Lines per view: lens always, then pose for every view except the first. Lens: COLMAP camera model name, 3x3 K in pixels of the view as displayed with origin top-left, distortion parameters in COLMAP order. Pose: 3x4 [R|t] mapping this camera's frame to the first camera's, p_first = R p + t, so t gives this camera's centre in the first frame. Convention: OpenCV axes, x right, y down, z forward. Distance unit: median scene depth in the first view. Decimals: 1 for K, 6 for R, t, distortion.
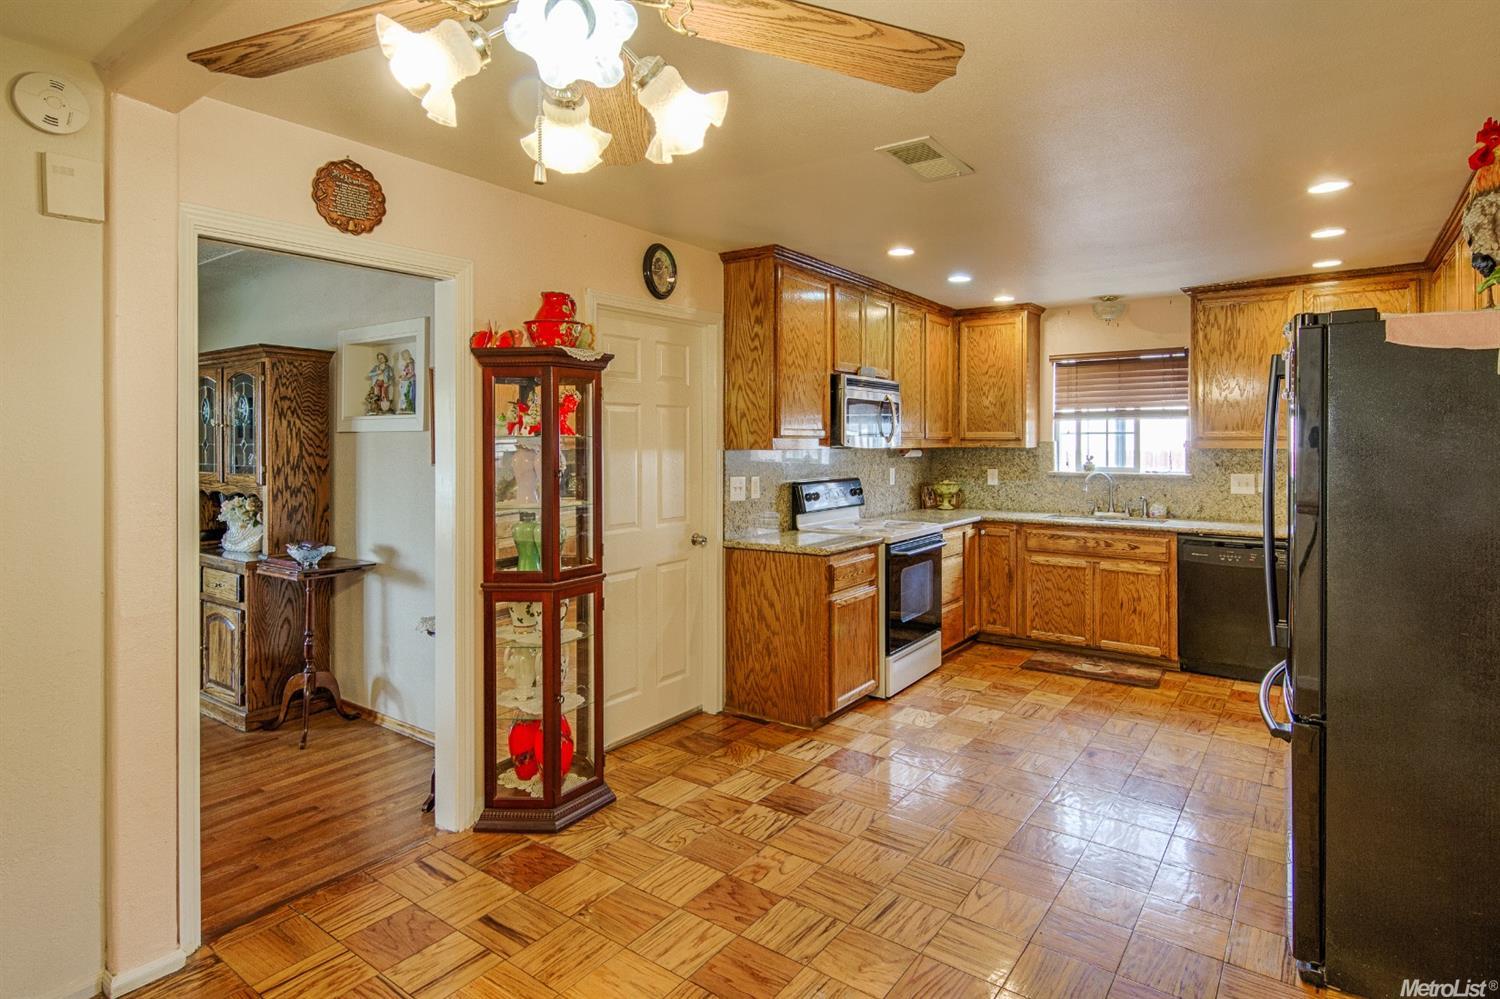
lens RADIAL K [[788.9, 0, 749.7], [0, 788.9, 443.7], [0, 0, 1]] dist [0.016818, 0.000238]
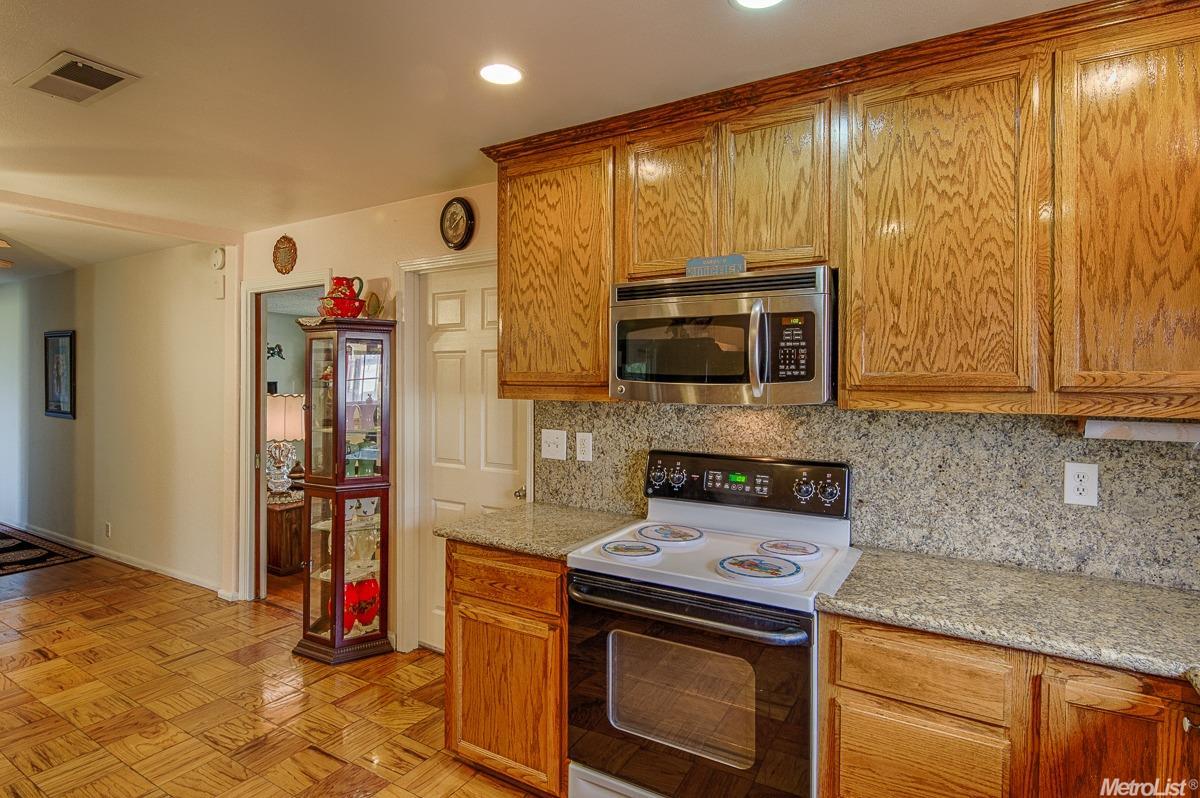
lens RADIAL K [[622.0, 0, 601.8], [0, 622.0, 378.3], [0, 0, 1]] dist [0.003581, -0.001128]
pose [[0.088974, 0.000603, -0.996034, 0.696600], [-0.011036, 0.999939, -0.000381, -0.013977], [0.995973, 0.011026, 0.088975, 1.073042]]
